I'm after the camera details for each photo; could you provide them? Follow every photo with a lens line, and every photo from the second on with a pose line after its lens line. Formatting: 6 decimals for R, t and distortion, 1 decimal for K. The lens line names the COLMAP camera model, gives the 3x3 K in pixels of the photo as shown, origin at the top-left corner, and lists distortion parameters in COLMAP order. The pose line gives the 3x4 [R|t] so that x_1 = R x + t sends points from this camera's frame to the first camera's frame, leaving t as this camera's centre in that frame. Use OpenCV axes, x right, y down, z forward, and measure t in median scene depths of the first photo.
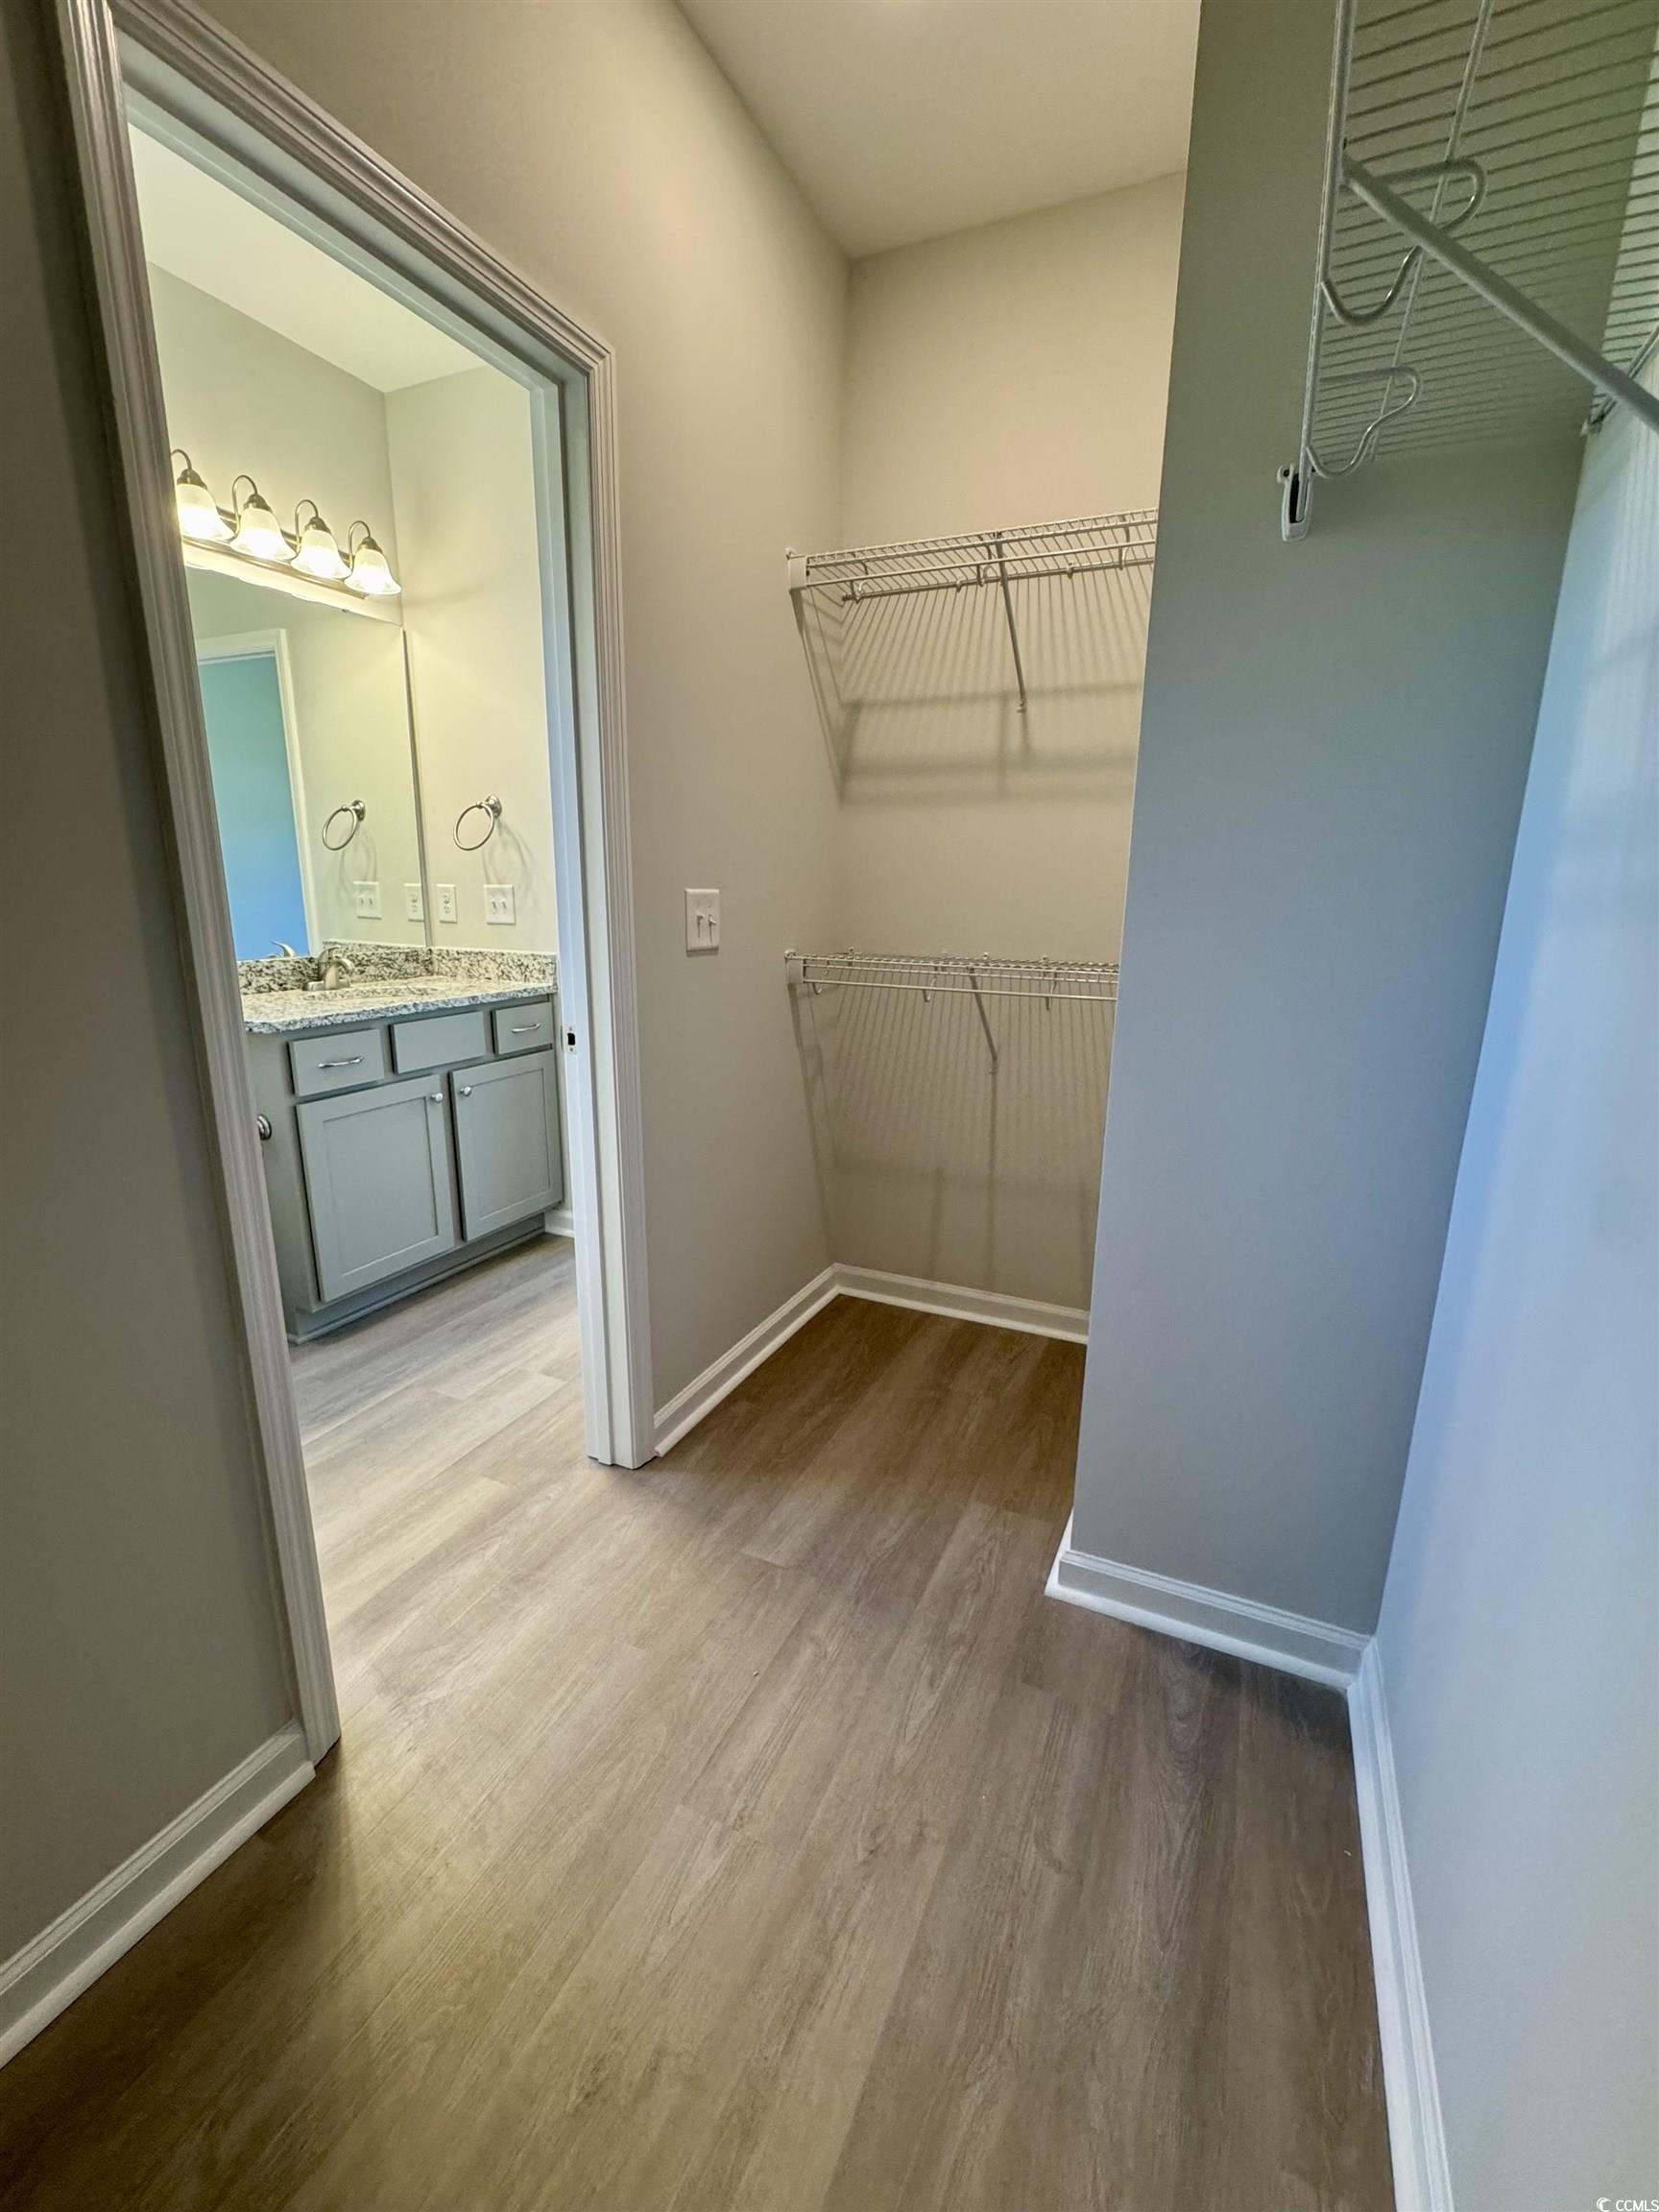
lens RADIAL K [[932.4, 0, 828.0], [0, 932.4, 1100.4], [0, 0, 1]] dist [0.000077, 0.000243]
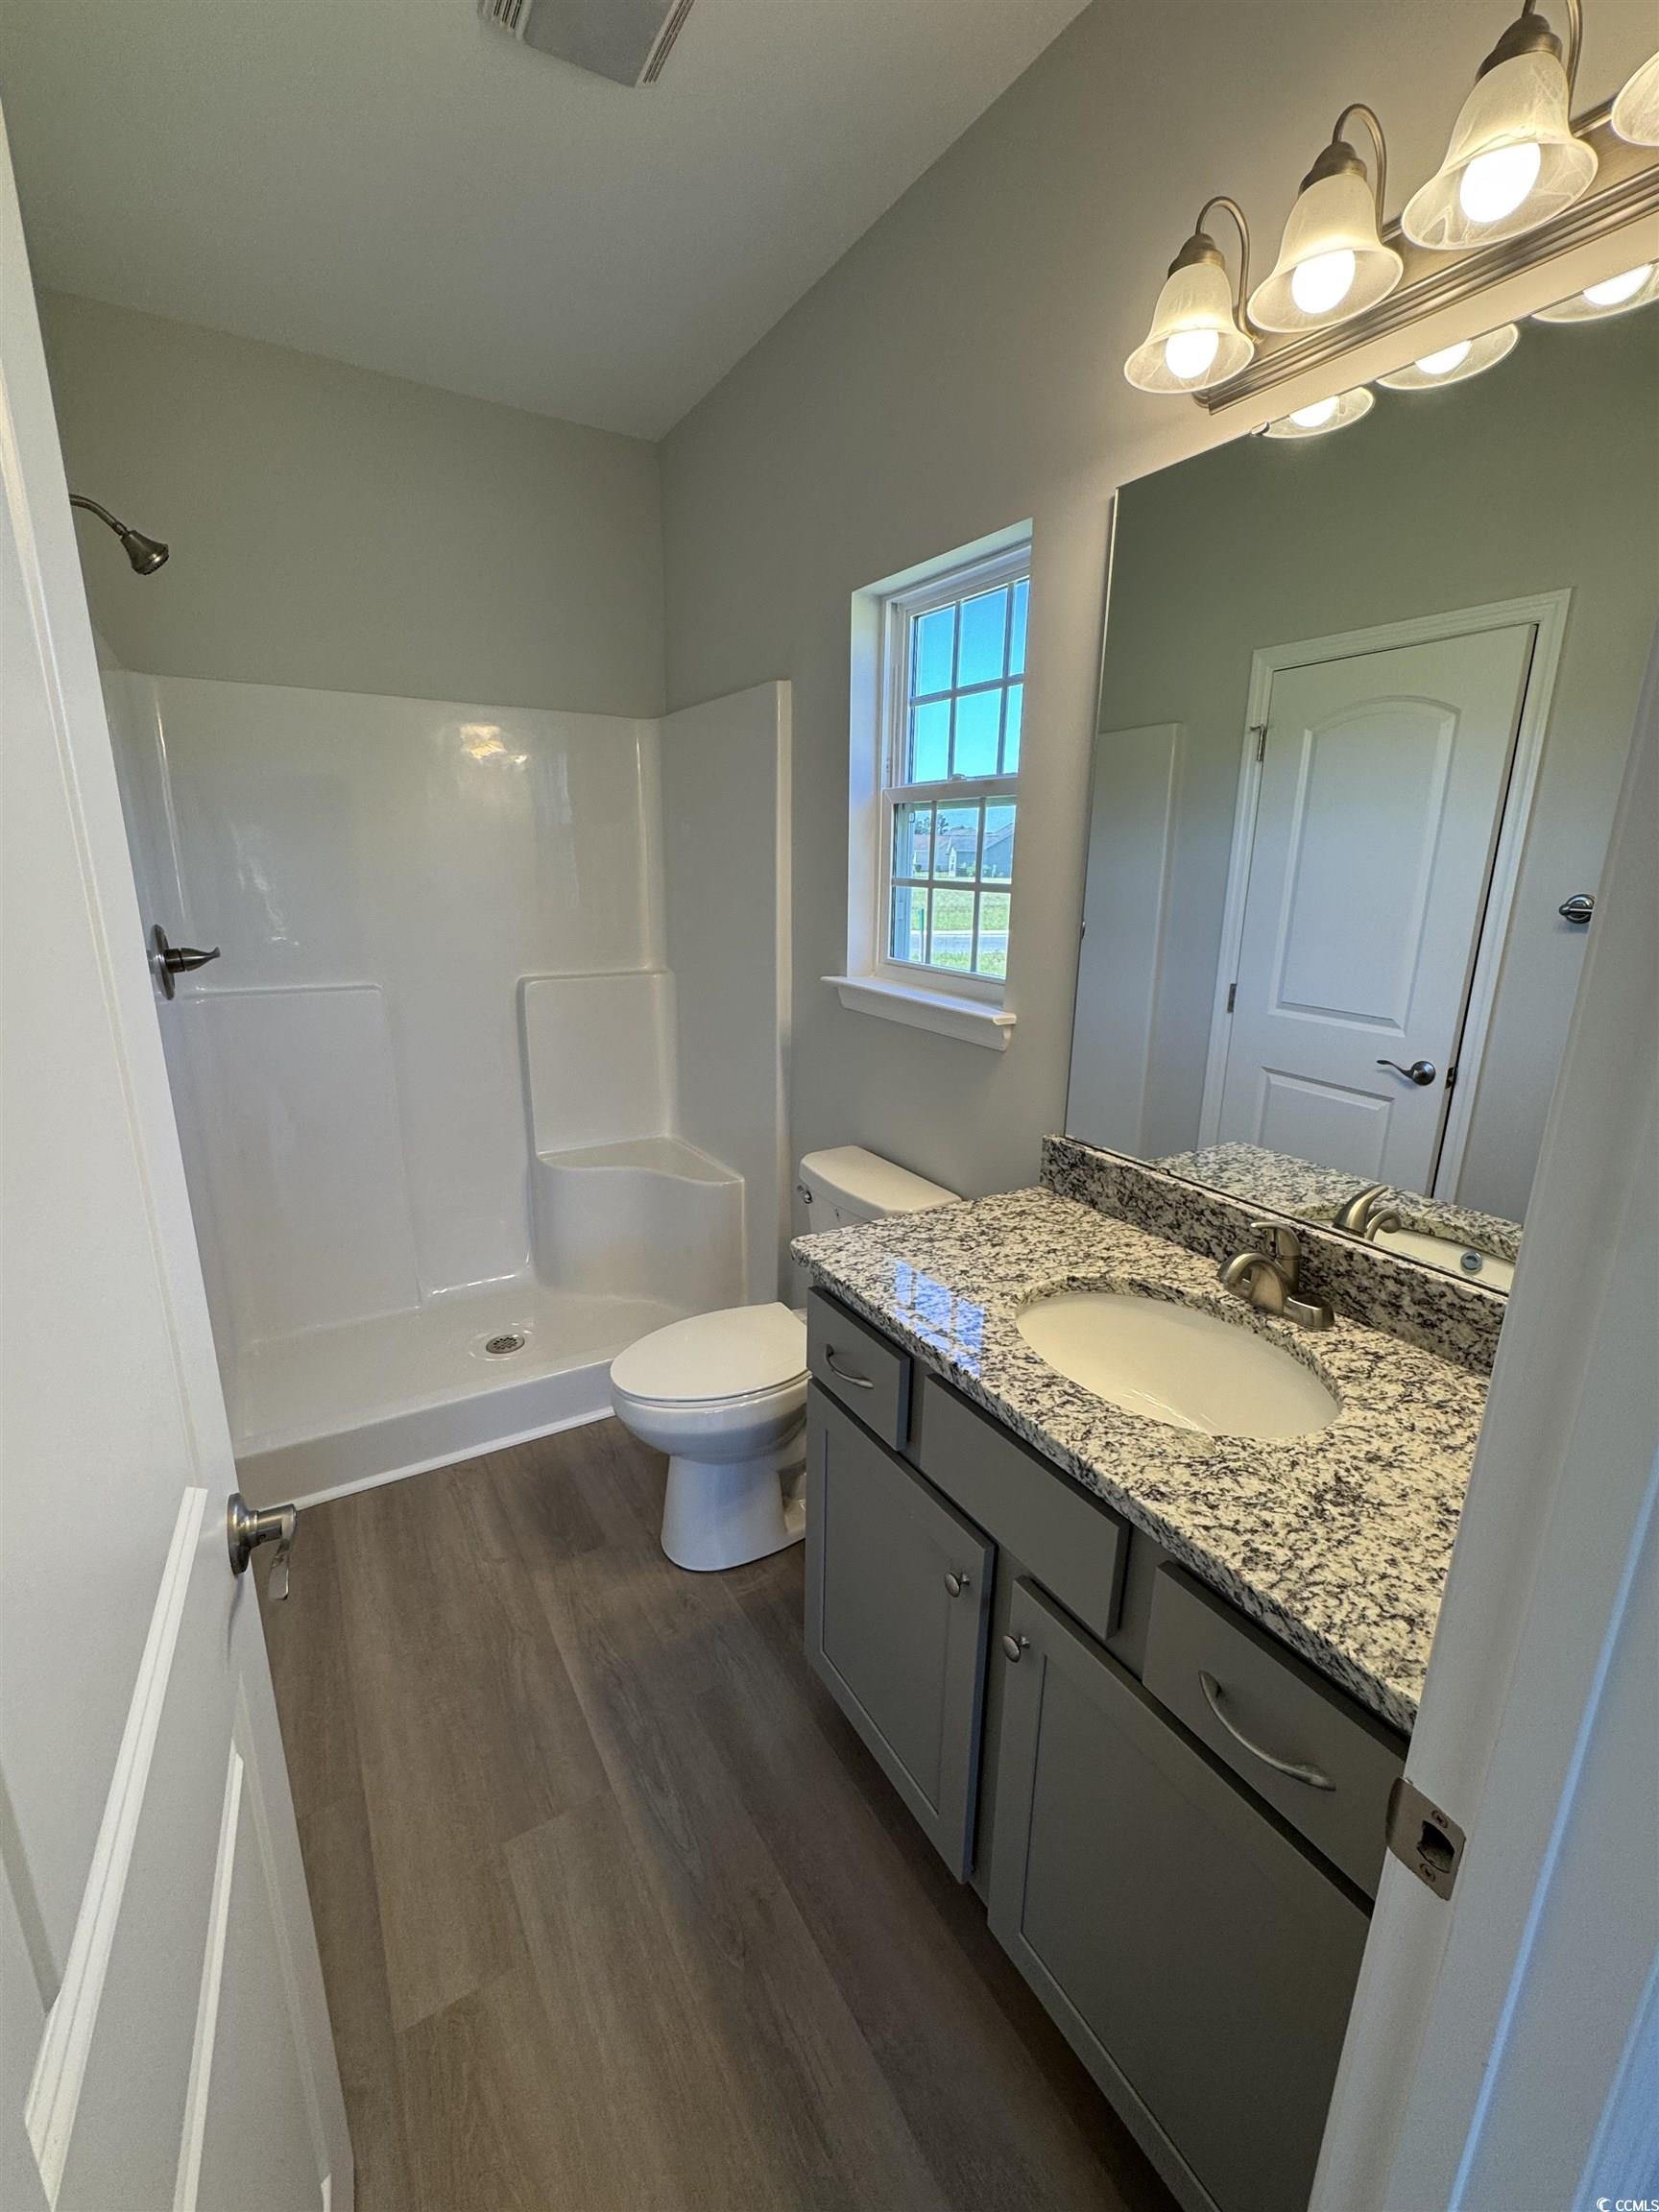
lens RADIAL K [[932.4, 0, 832.5], [0, 932.4, 1095.0], [0, 0, 1]] dist [0.000077, 0.000243]
pose [[-0.559245, 0.189571, -0.807036, -0.092652], [-0.204685, 0.911788, 0.356016, -0.393088], [0.803336, 0.364288, -0.471111, 1.207679]]
